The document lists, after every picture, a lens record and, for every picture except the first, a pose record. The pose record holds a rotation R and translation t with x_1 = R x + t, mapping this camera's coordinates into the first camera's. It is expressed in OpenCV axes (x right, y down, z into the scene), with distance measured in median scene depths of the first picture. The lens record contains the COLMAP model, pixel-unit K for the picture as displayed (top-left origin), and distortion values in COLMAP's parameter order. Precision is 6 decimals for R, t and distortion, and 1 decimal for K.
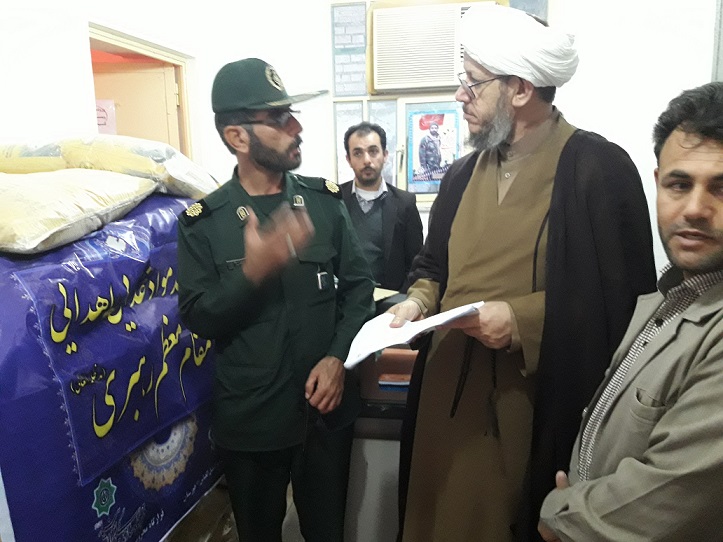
lens RADIAL K [[565.1, 0, 363.3], [0, 565.1, 245.8], [0, 0, 1]] dist [0.040307, -0.004033]
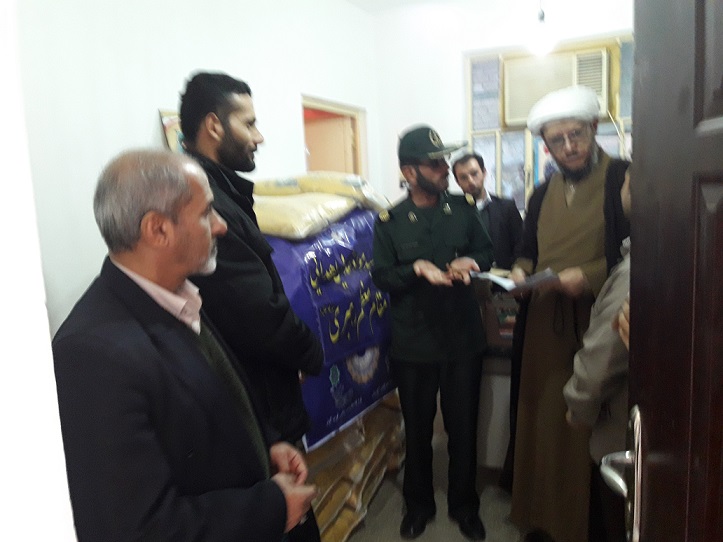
lens RADIAL K [[565.1, 0, 363.3], [0, 565.1, 245.8], [0, 0, 1]] dist [0.040307, -0.004033]
pose [[0.969757, 0.006429, -0.243990, 0.052695], [-0.016038, 0.999171, -0.037416, 0.084165], [0.243547, 0.040197, 0.969056, -0.599460]]
